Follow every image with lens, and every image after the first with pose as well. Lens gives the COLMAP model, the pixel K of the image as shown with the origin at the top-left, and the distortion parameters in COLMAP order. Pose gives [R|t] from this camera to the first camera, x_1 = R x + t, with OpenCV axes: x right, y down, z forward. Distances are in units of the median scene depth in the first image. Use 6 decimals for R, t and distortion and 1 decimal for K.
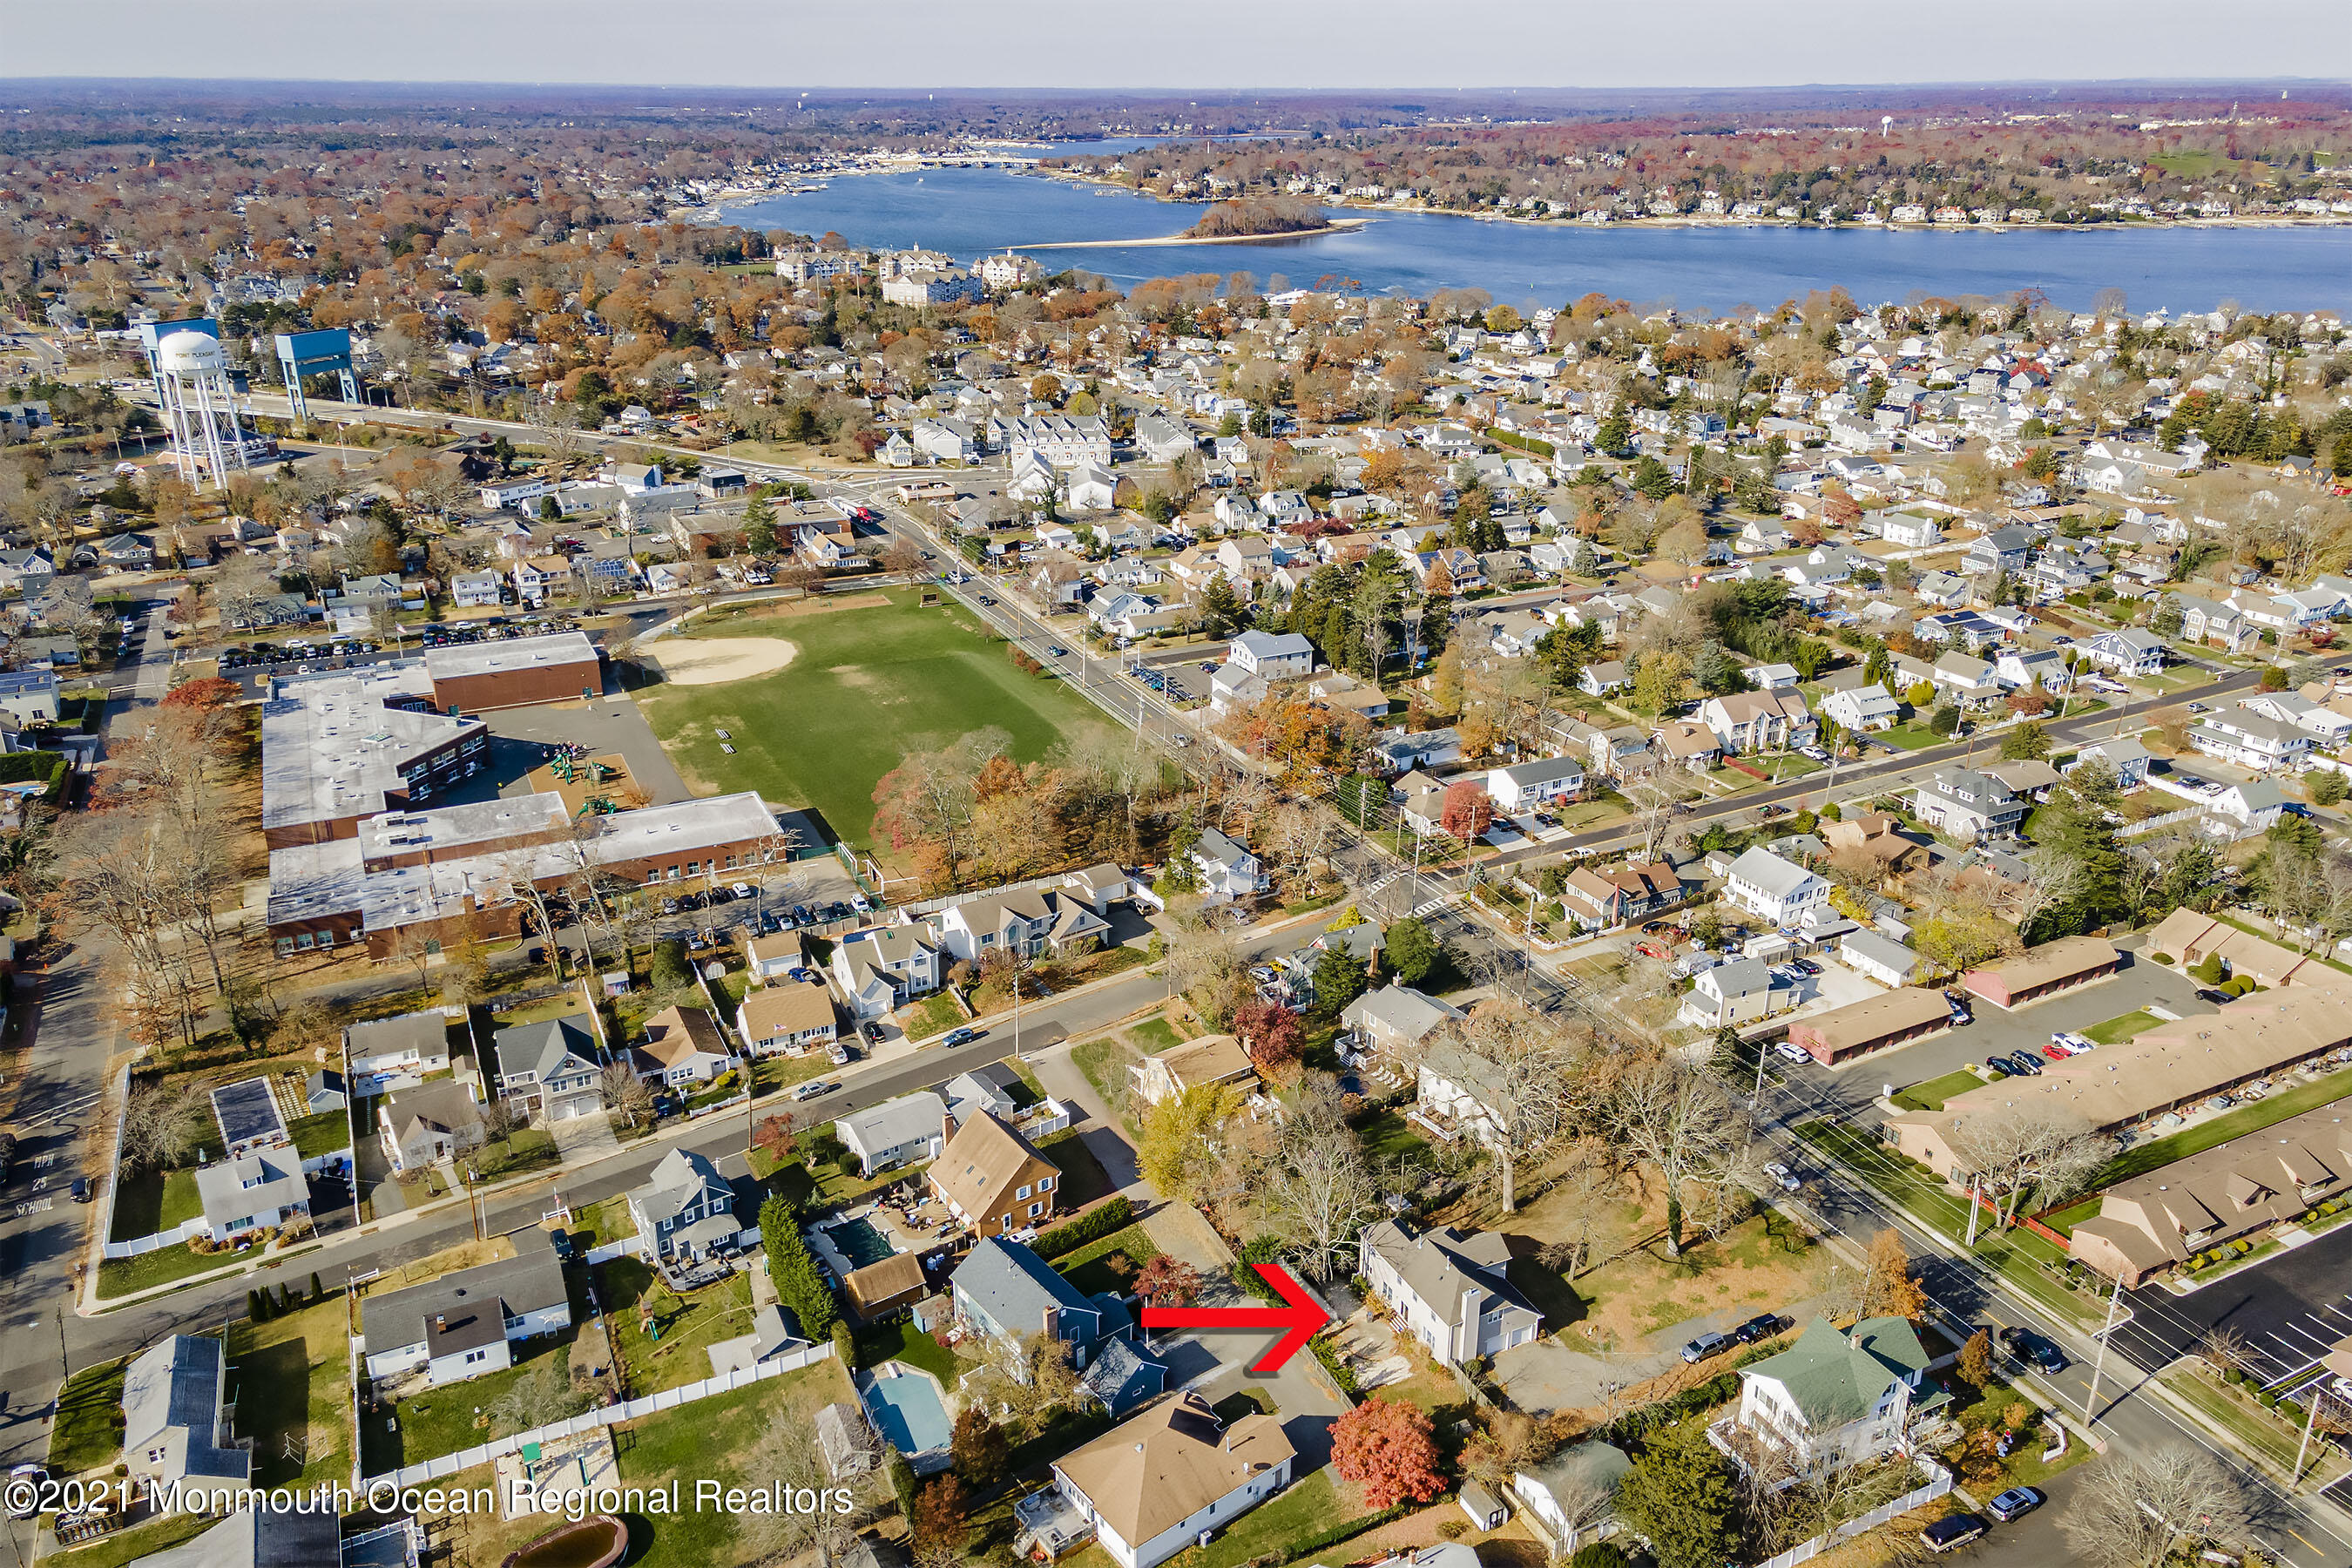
lens RADIAL K [[1726.6, 0, 1176.0], [0, 1726.6, 784.0], [0, 0, 1]] dist [0.019085, 0.000758]
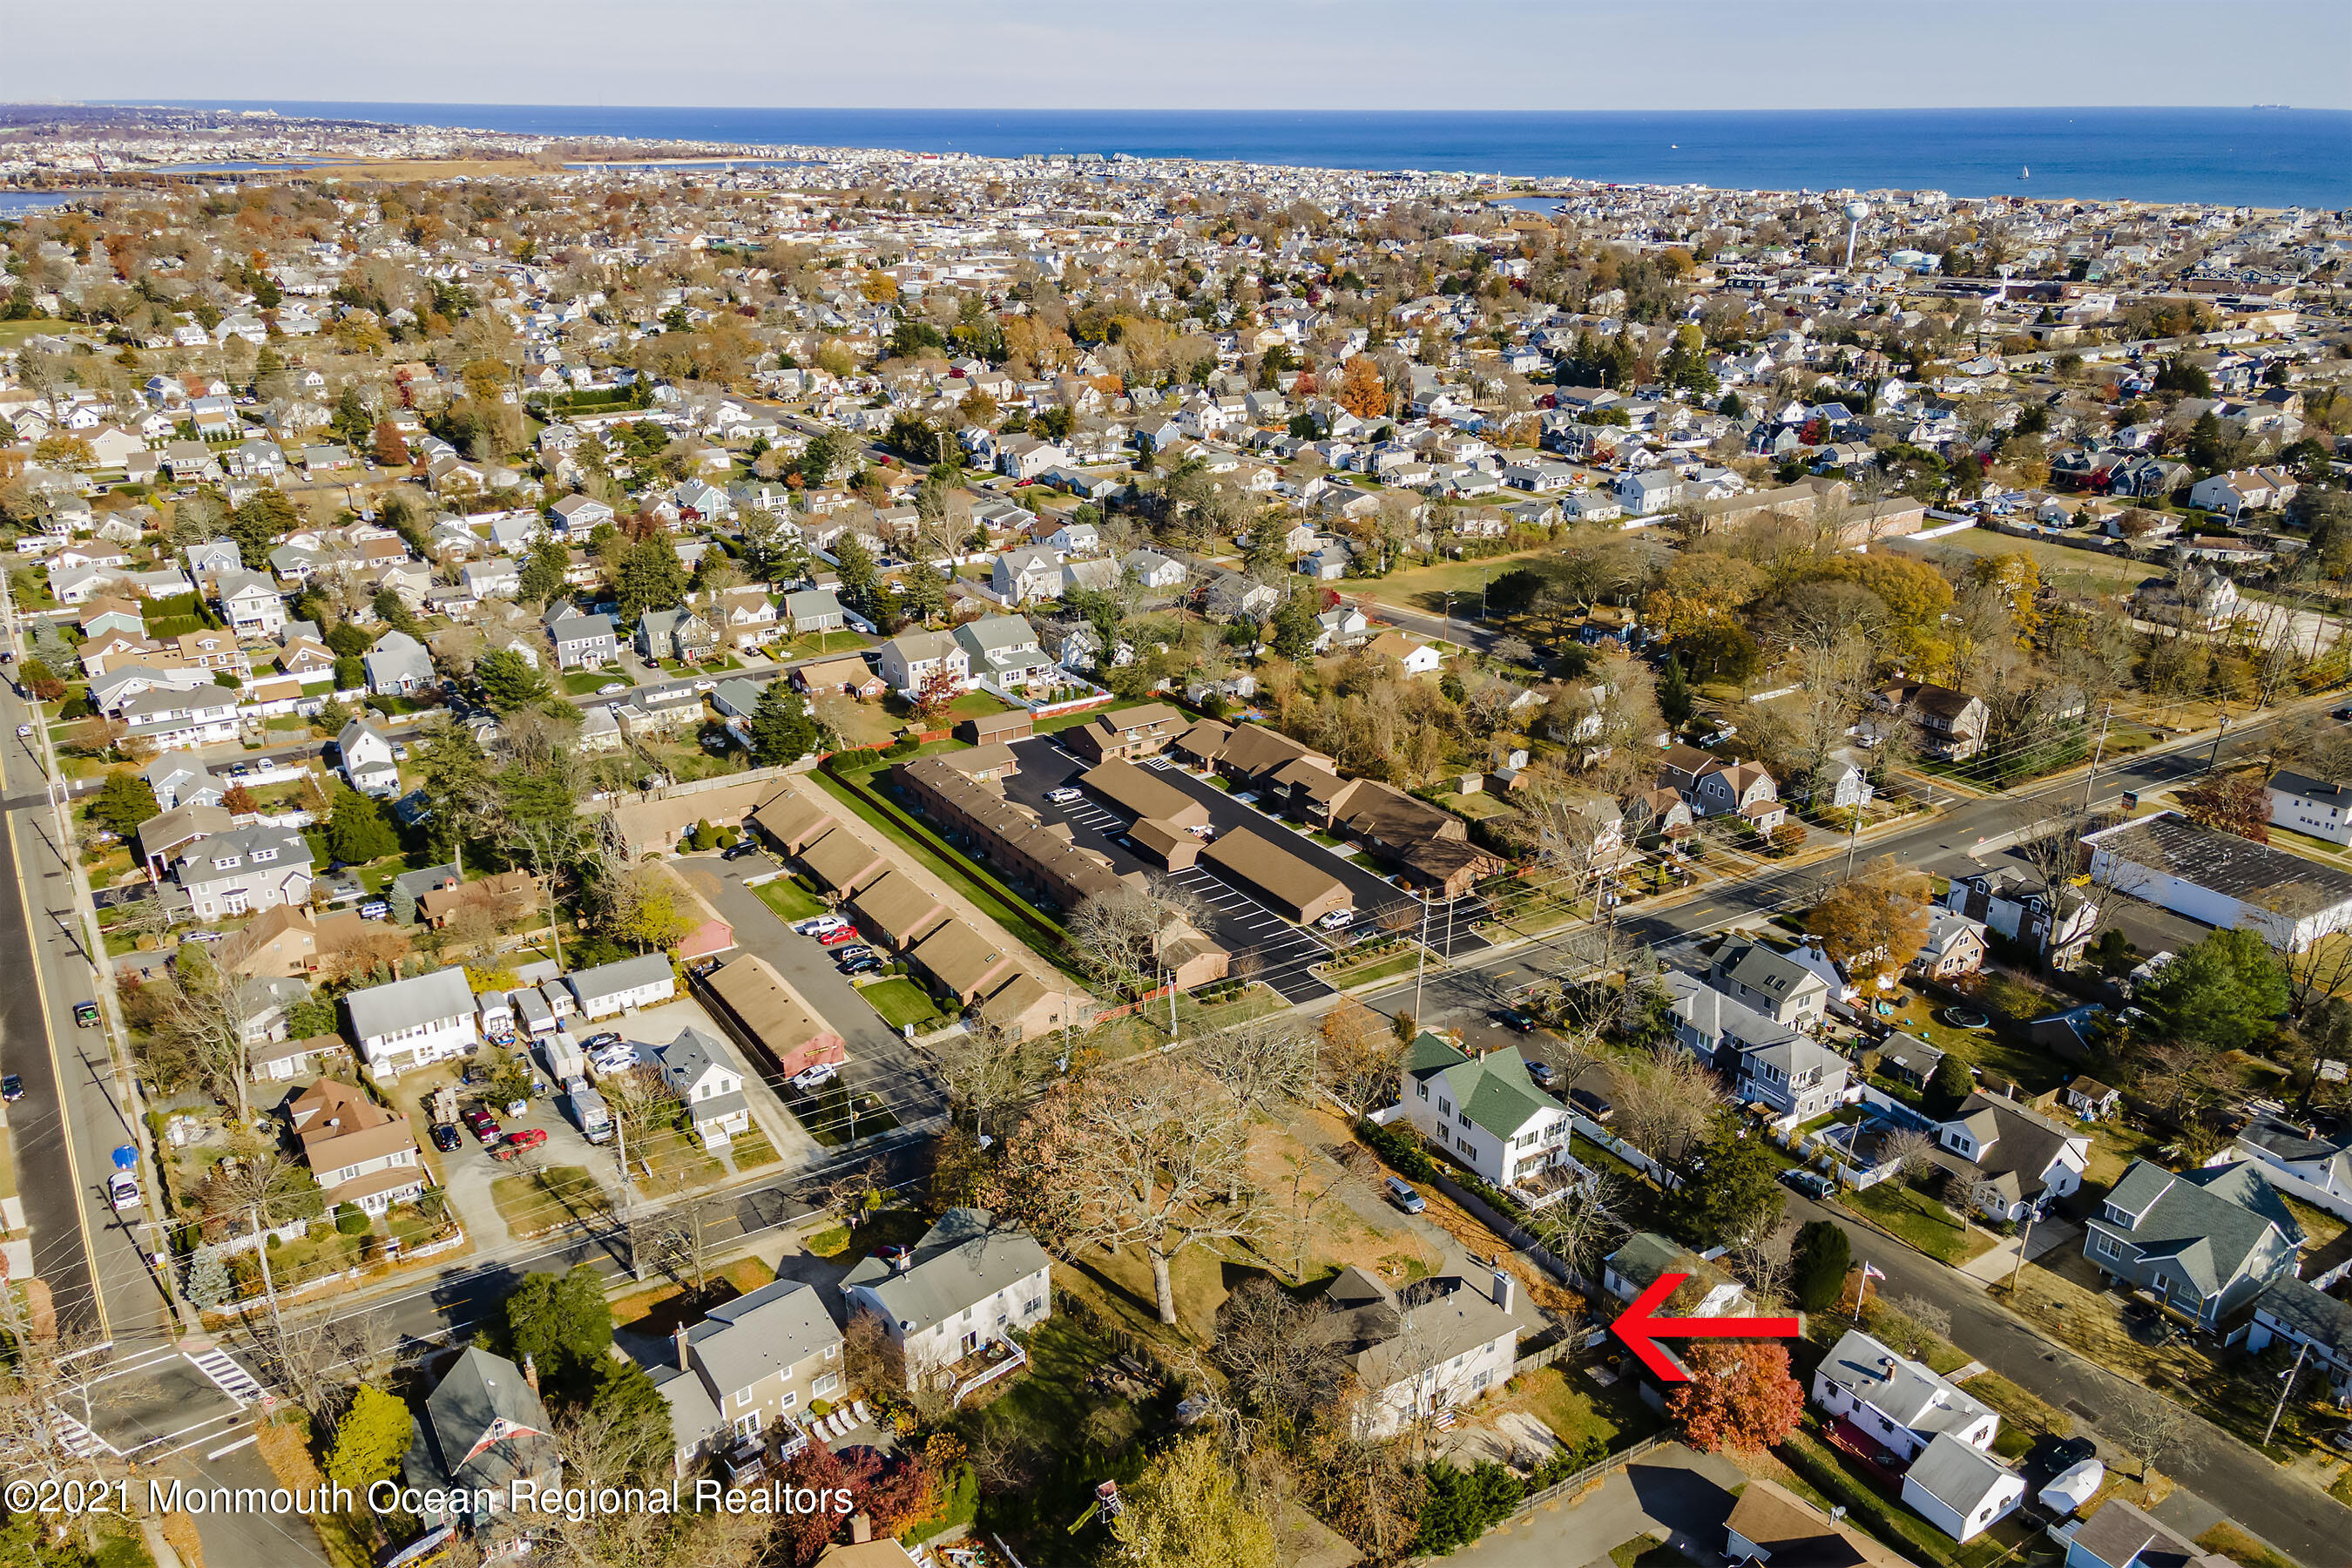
lens RADIAL K [[1726.6, 0, 1176.0], [0, 1726.6, 784.0], [0, 0, 1]] dist [0.019085, 0.000758]
pose [[-0.118528, -0.356925, 0.926583, -0.254761], [0.364090, 0.852543, 0.374979, -0.141471], [-0.923791, 0.381806, 0.028903, 0.527861]]
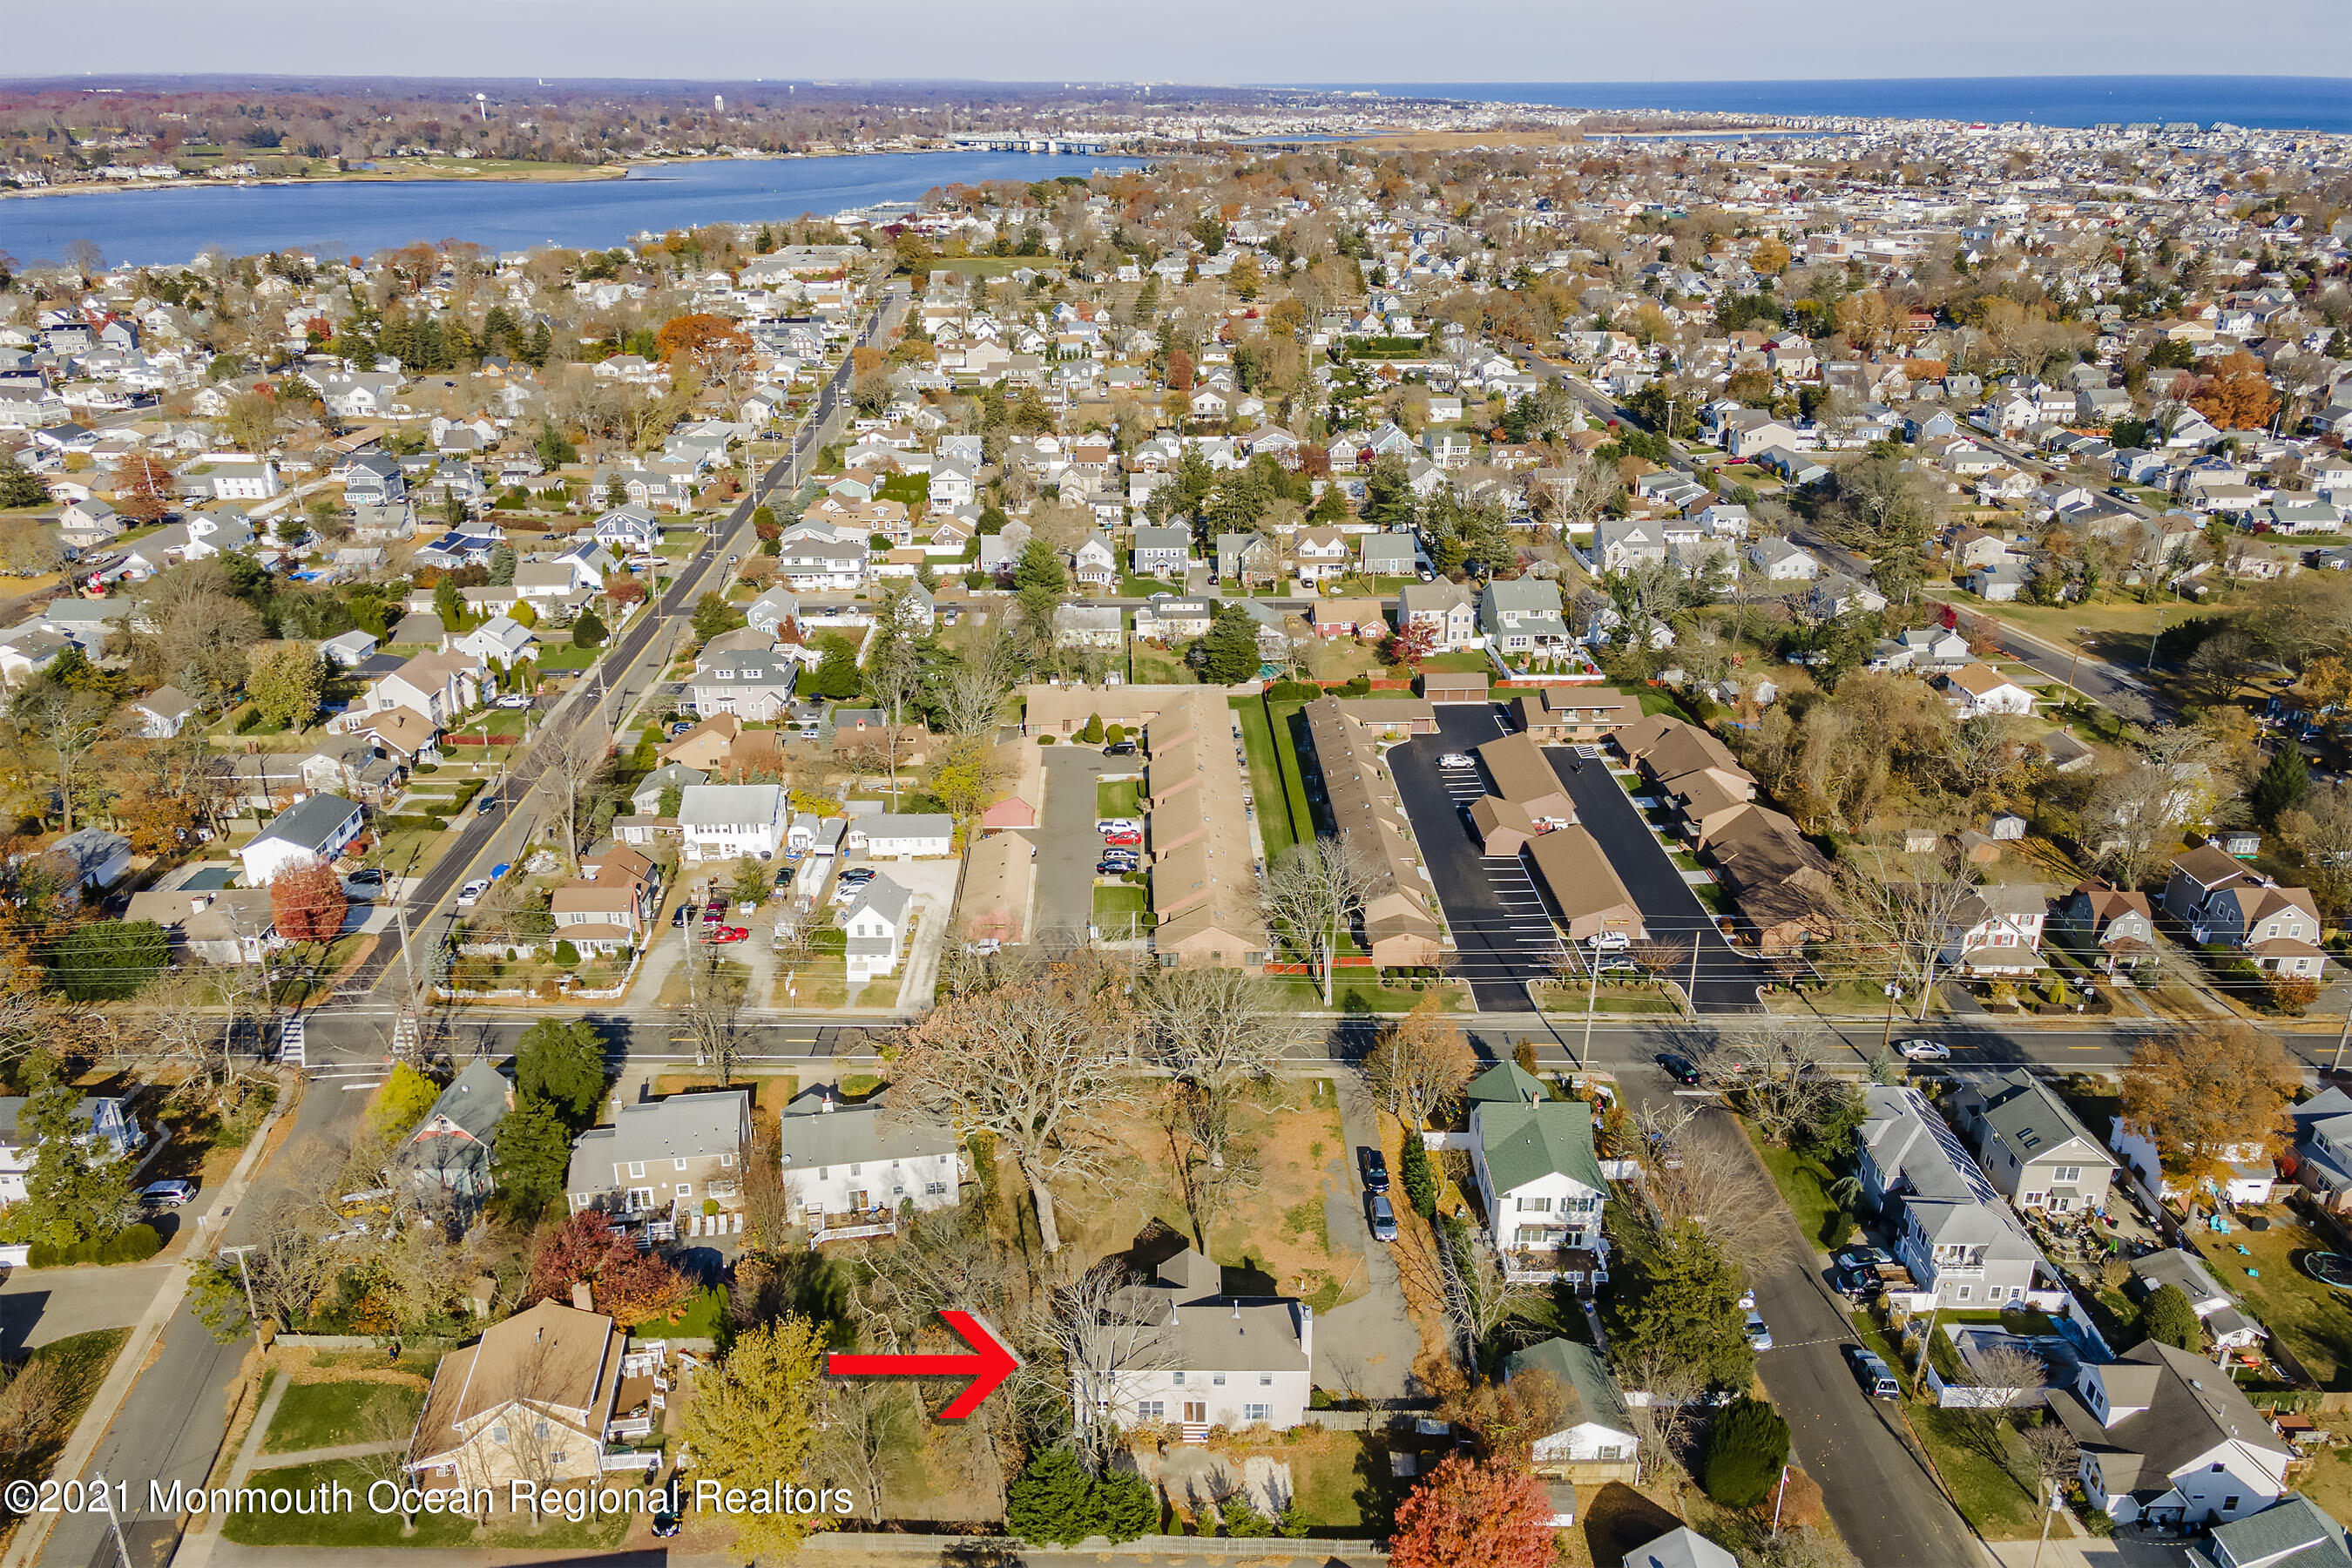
lens RADIAL K [[1726.6, 0, 1176.0], [0, 1726.6, 784.0], [0, 0, 1]] dist [0.019085, 0.000758]
pose [[0.427277, -0.335868, 0.839420, -0.203229], [0.334274, 0.921336, 0.198494, -0.040428], [-0.840057, 0.195784, 0.505938, 0.325614]]
